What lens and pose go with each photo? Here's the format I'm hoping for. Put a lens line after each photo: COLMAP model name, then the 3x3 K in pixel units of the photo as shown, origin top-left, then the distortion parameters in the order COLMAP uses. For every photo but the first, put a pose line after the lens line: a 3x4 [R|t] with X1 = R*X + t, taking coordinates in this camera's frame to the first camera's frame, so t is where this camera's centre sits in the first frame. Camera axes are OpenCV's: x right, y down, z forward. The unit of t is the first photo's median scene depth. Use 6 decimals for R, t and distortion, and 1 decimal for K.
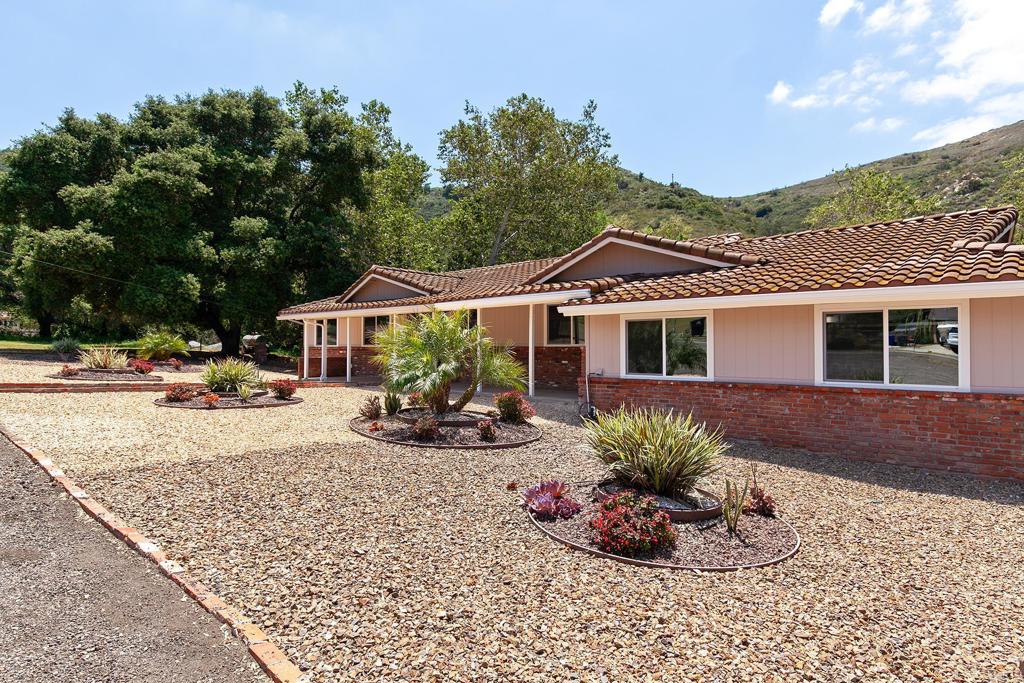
lens RADIAL K [[573.3, 0, 513.0], [0, 573.3, 333.0], [0, 0, 1]] dist [0.005550, 0.000648]
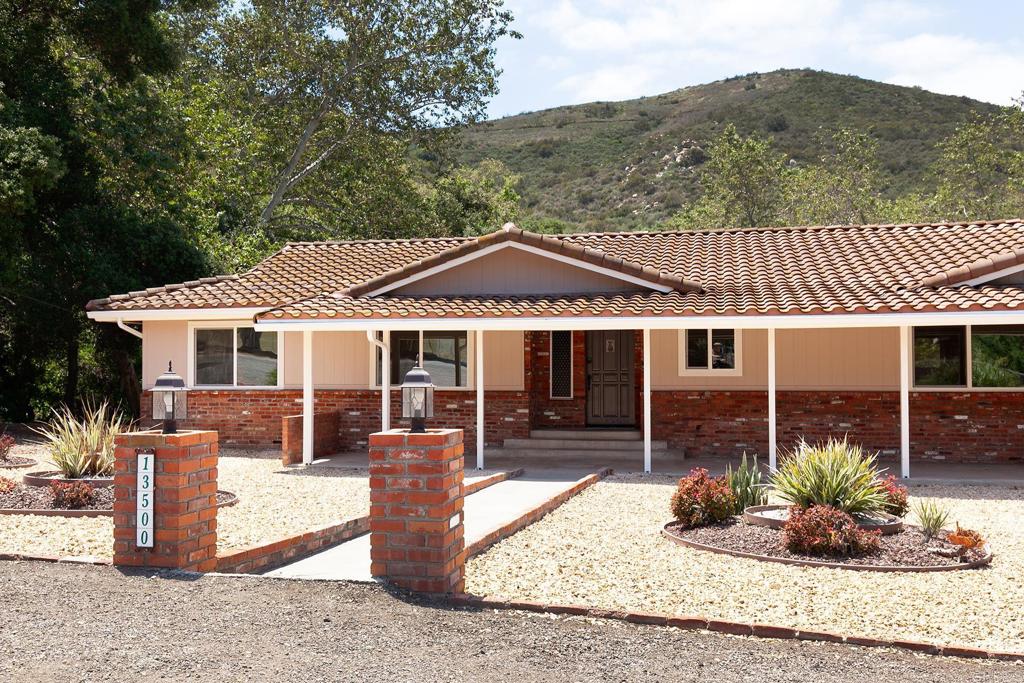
lens RADIAL K [[949.4, 0, 511.2], [0, 949.4, 337.8], [0, 0, 1]] dist [-0.005578, 0.000000]
pose [[0.863020, 0.013119, 0.504999, -0.512686], [-0.011120, 0.999914, -0.006973, -0.012301], [-0.505047, 0.000402, 0.863092, 0.244010]]
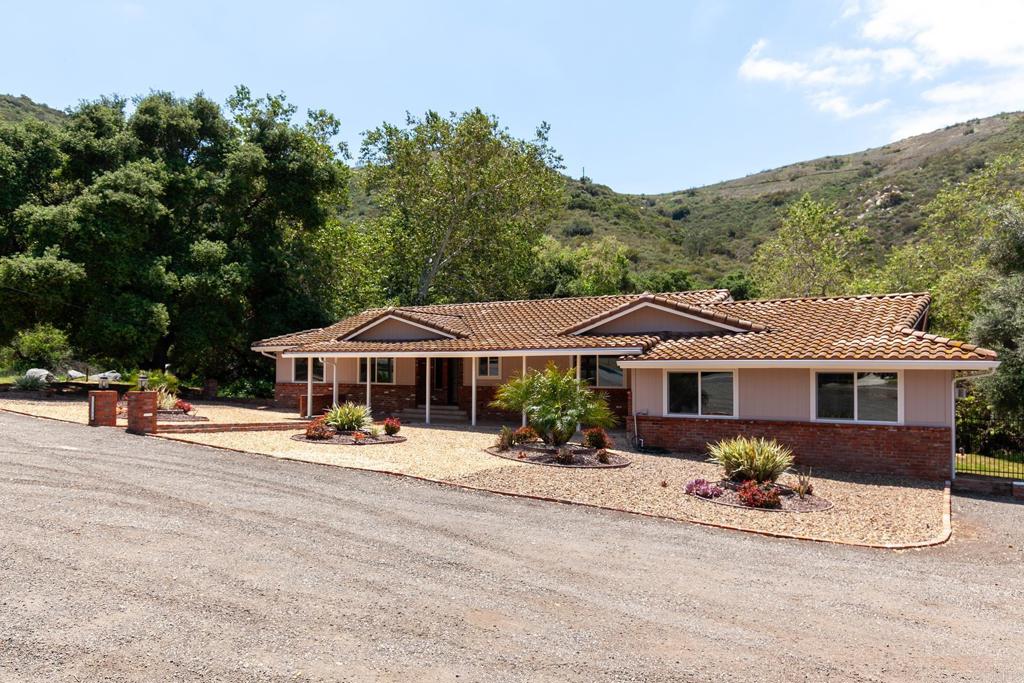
lens RADIAL K [[722.2, 0, 506.4], [0, 722.2, 338.9], [0, 0, 1]] dist [-0.023398, 0.019129]
pose [[0.983807, 0.012745, 0.178778, -0.214729], [-0.009653, 0.999789, -0.018156, -0.029919], [-0.178972, 0.016136, 0.983722, -0.253235]]
